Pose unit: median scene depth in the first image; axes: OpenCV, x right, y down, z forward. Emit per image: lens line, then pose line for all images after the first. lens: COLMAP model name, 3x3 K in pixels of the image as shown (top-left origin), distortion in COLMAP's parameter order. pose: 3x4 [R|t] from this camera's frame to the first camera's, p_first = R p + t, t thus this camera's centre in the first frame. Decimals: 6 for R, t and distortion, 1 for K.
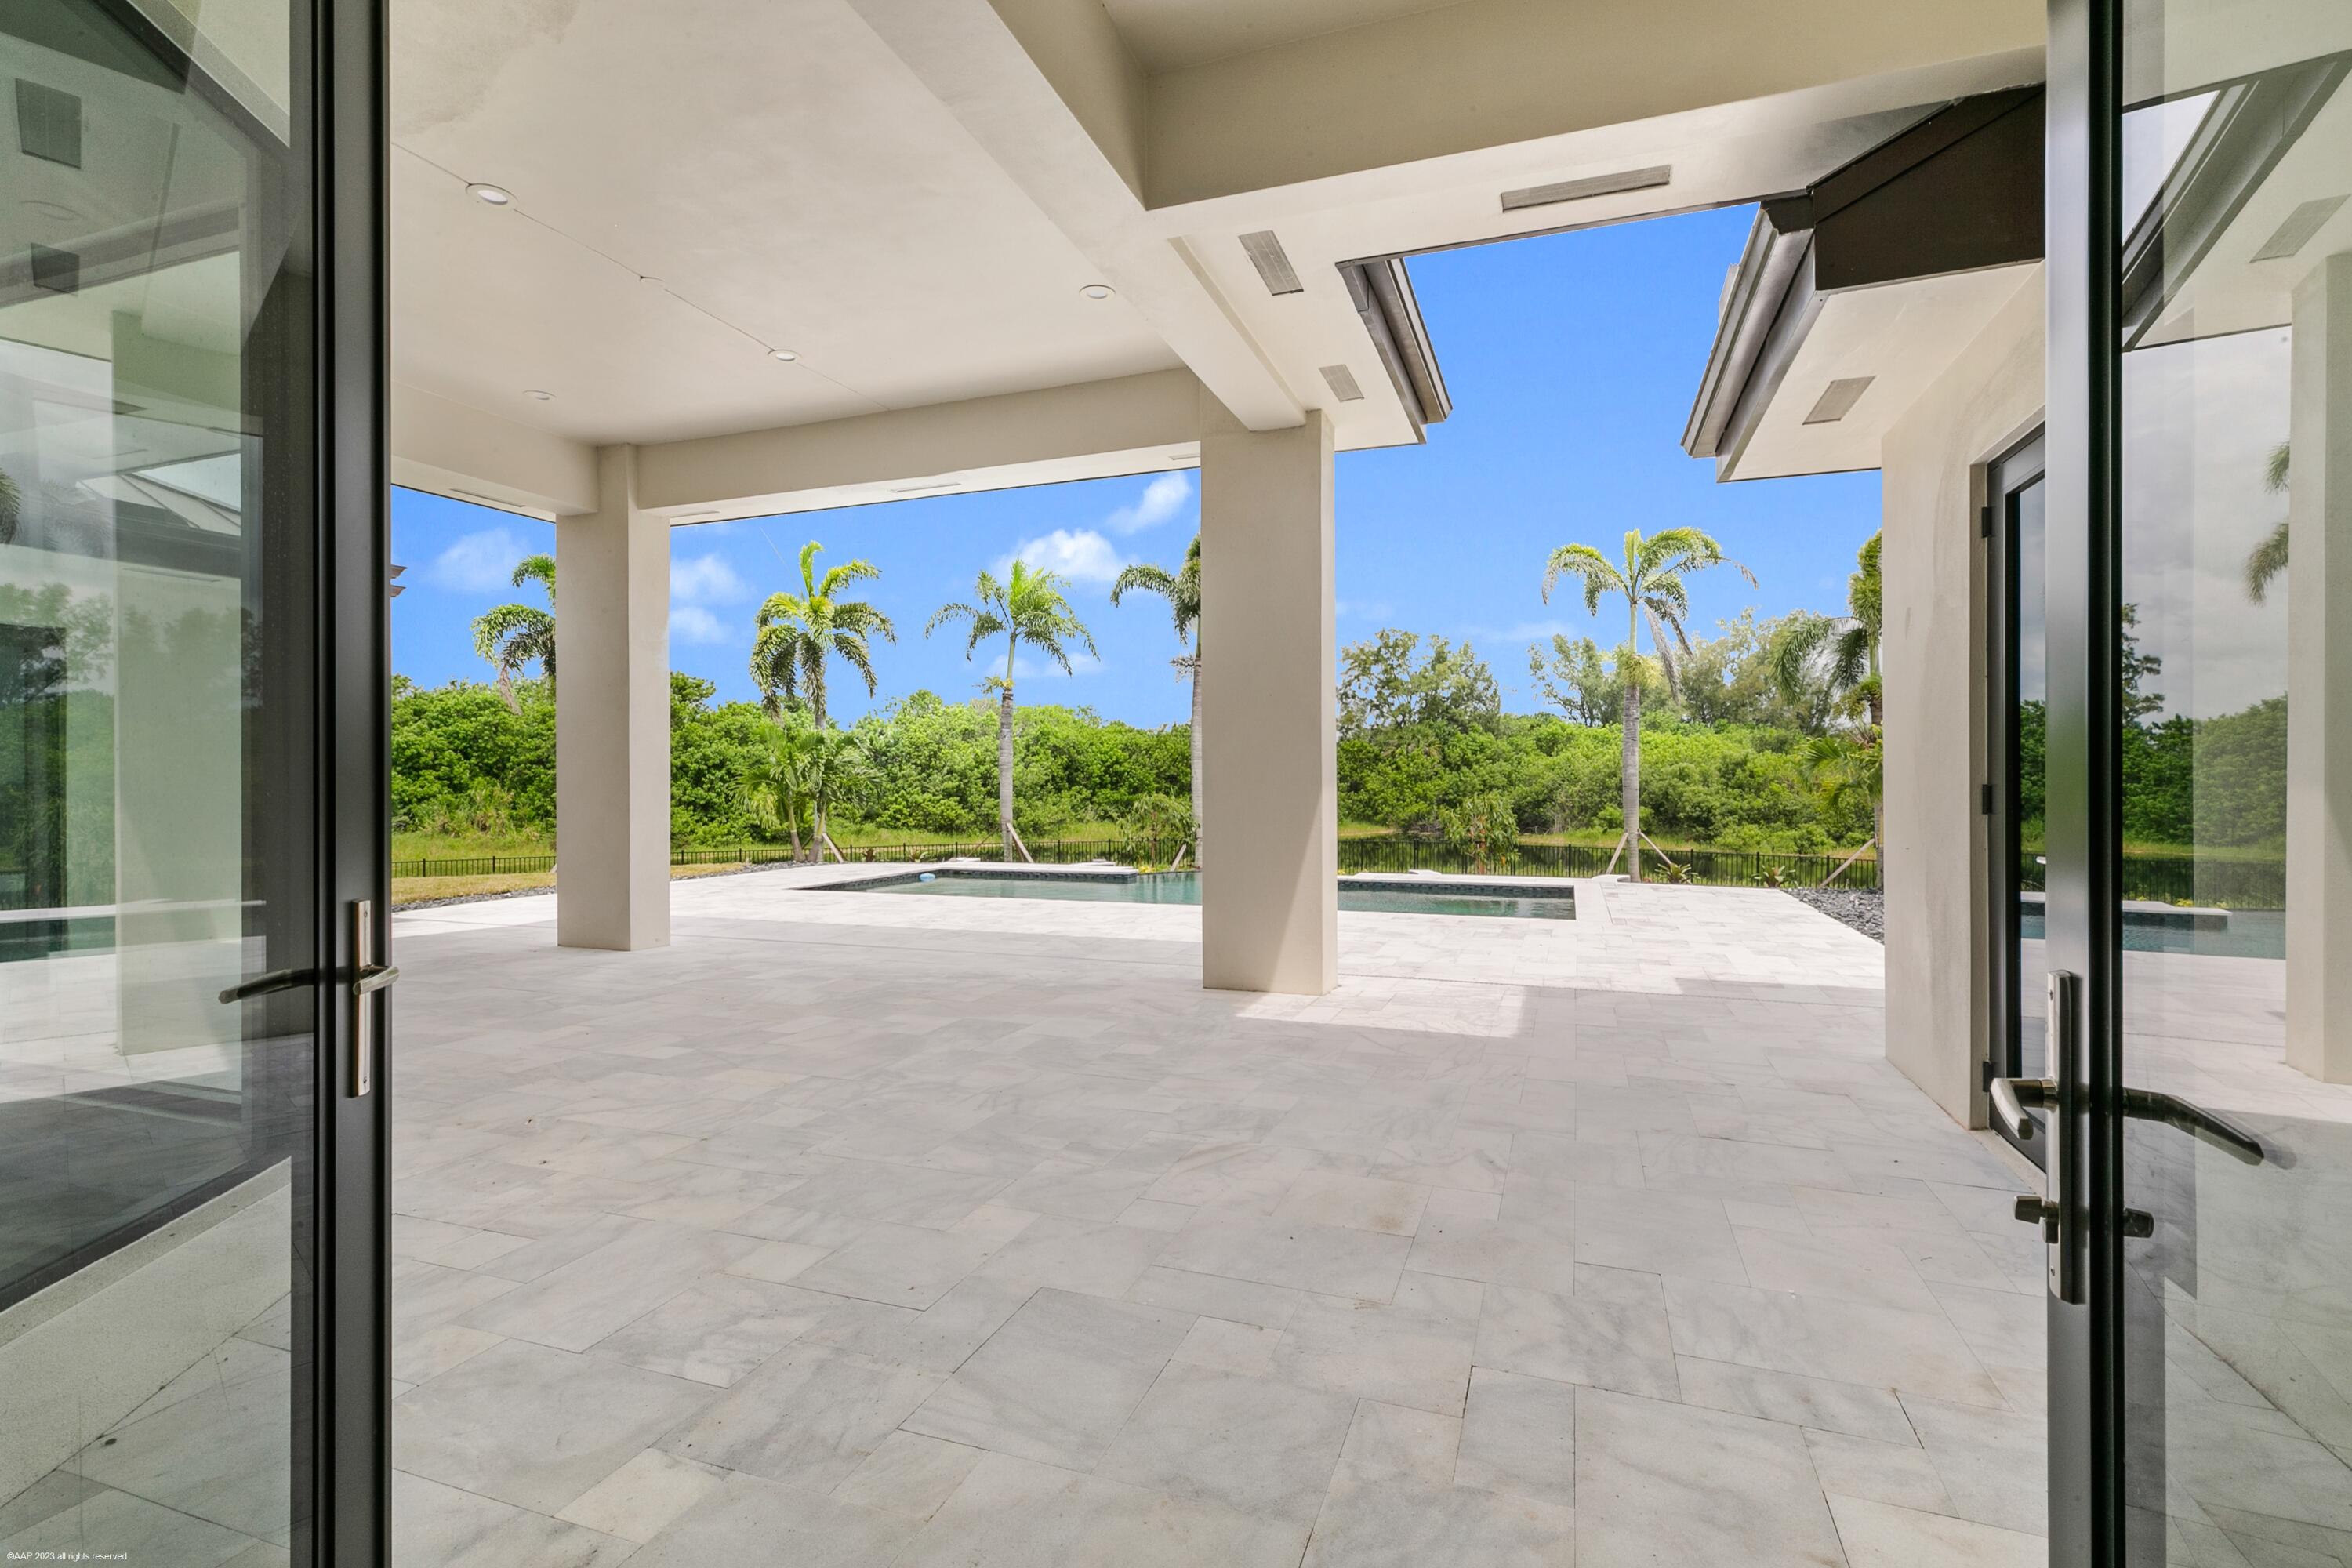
lens RADIAL K [[1099.6, 0, 1176.0], [0, 1099.6, 784.0], [0, 0, 1]] dist [0.011094, -0.000490]
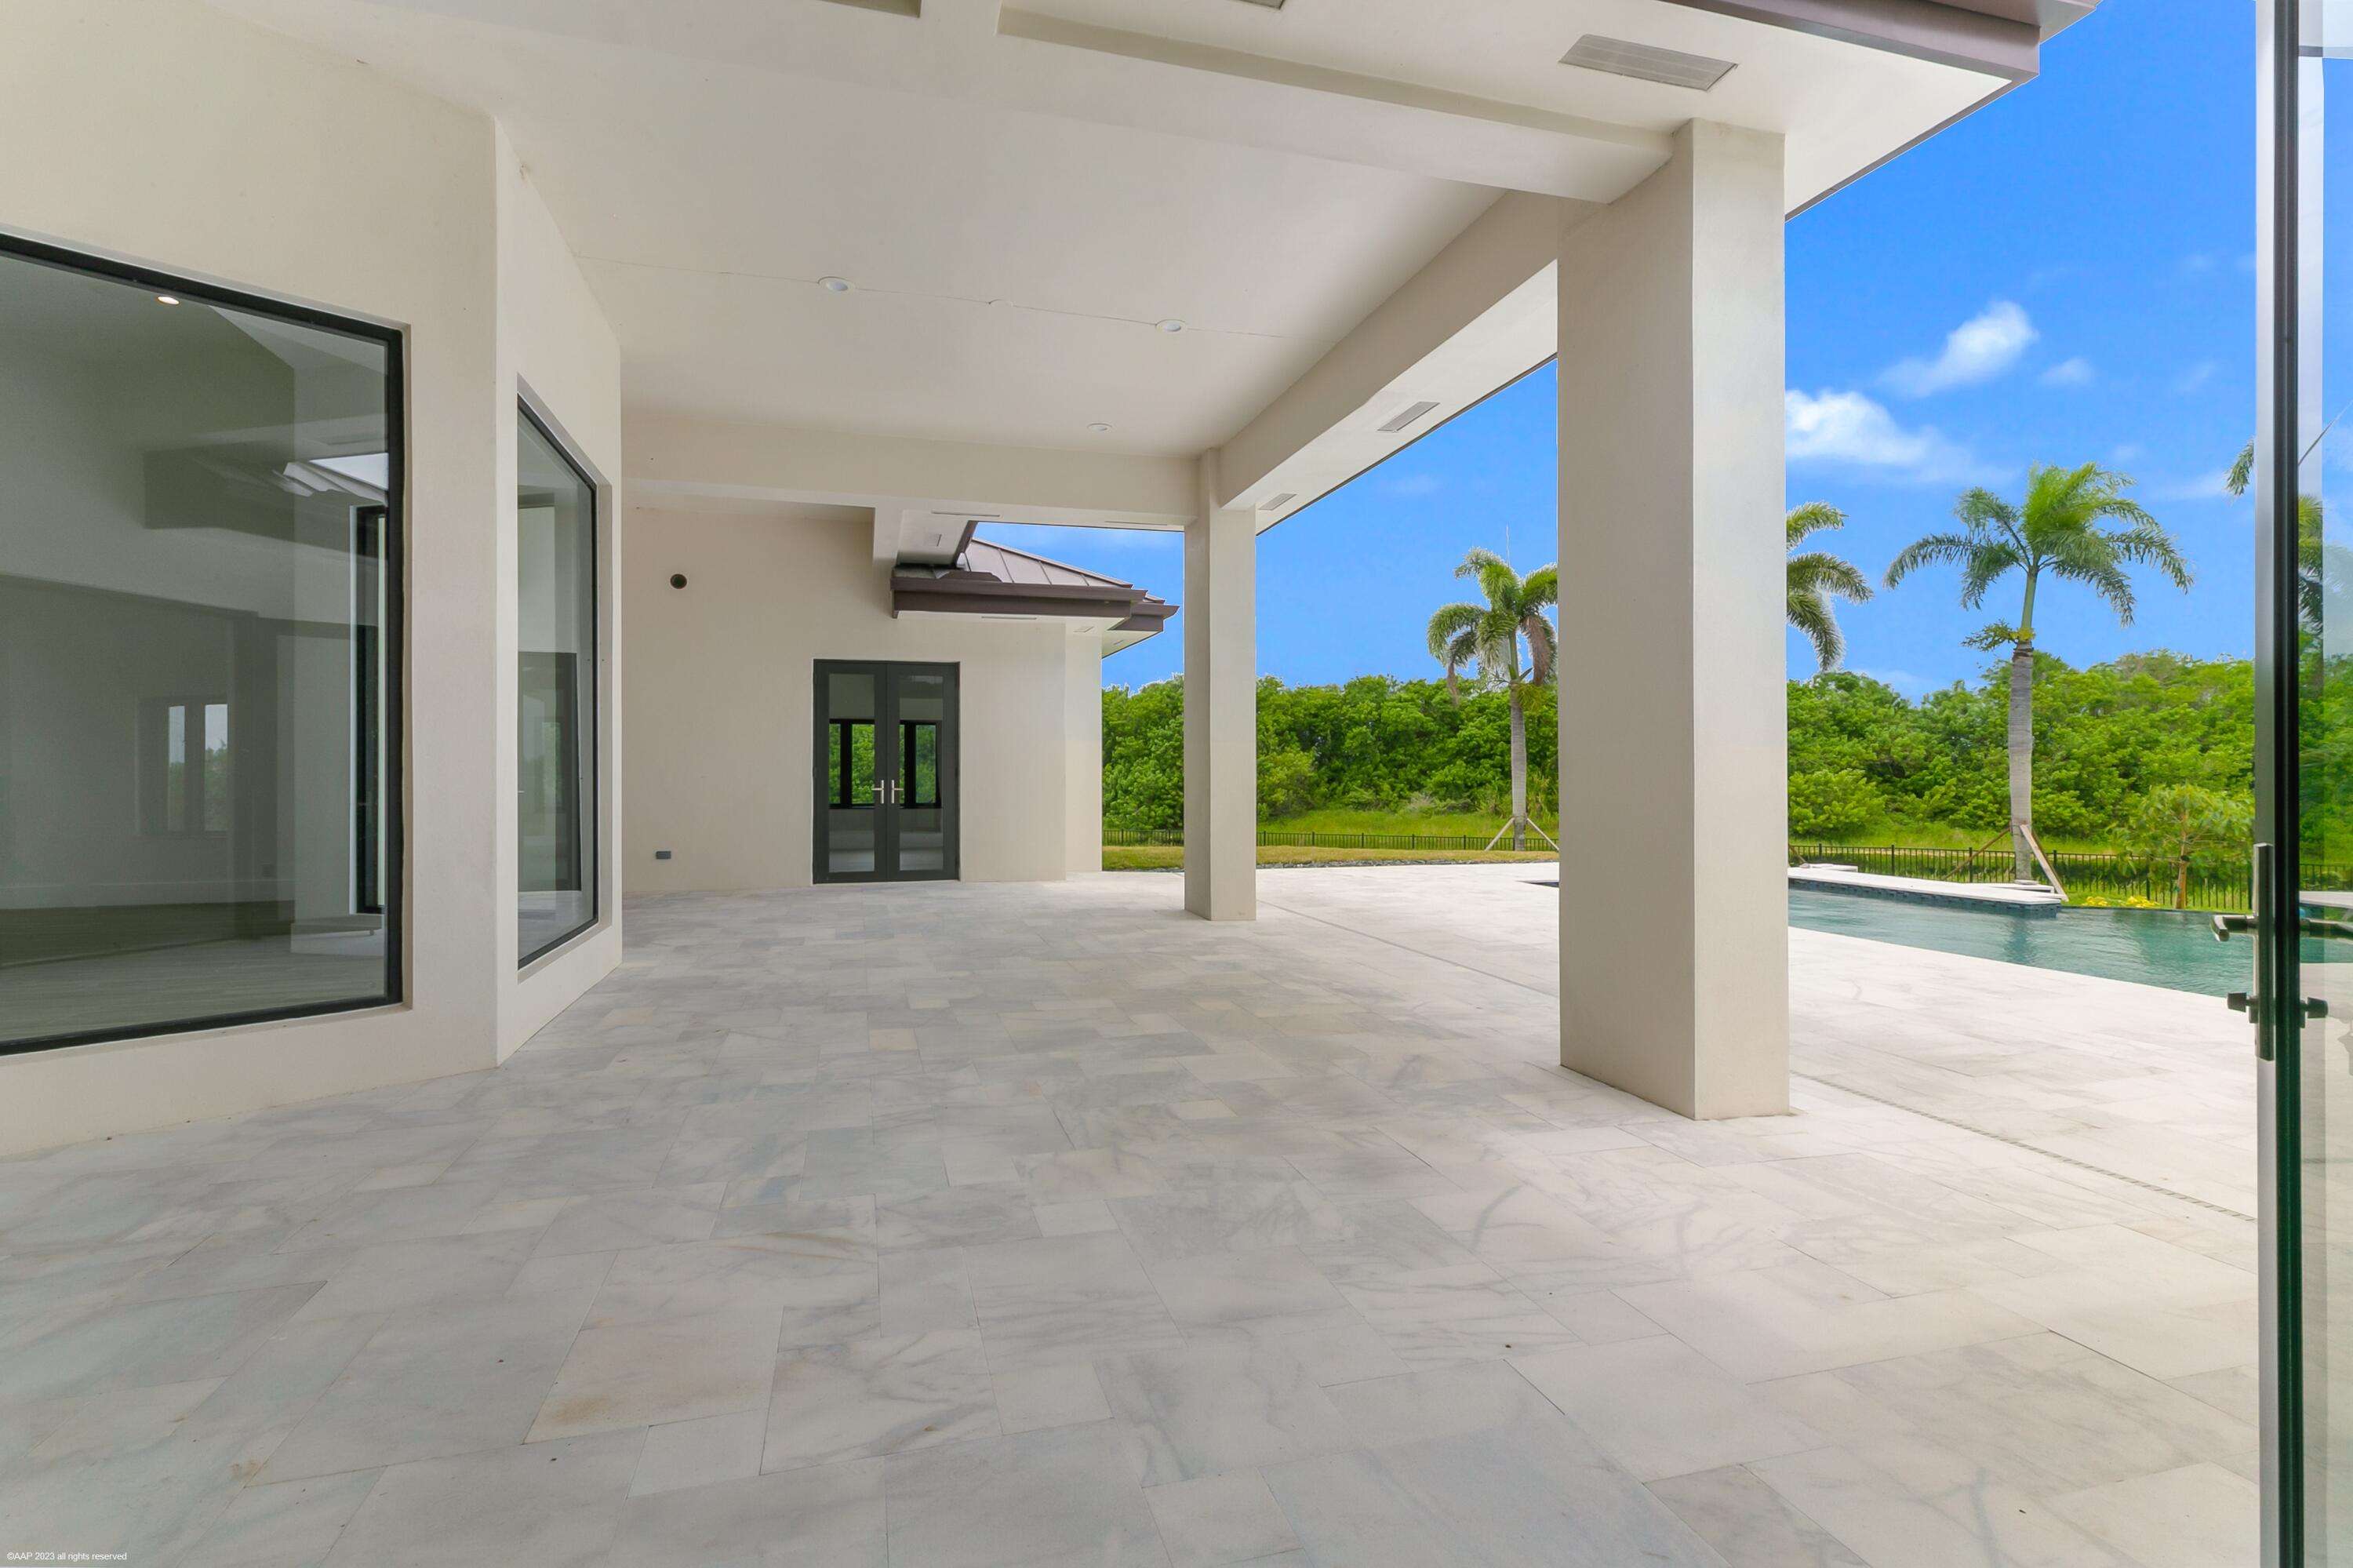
lens RADIAL K [[1100.1, 0, 1176.5], [0, 1100.1, 784.0], [0, 0, 1]] dist [0.011094, -0.000490]
pose [[0.588003, 0.012361, -0.808765, 0.637064], [-0.004412, 0.999917, 0.012074, 0.009004], [0.808847, -0.003531, 0.588008, 0.613534]]
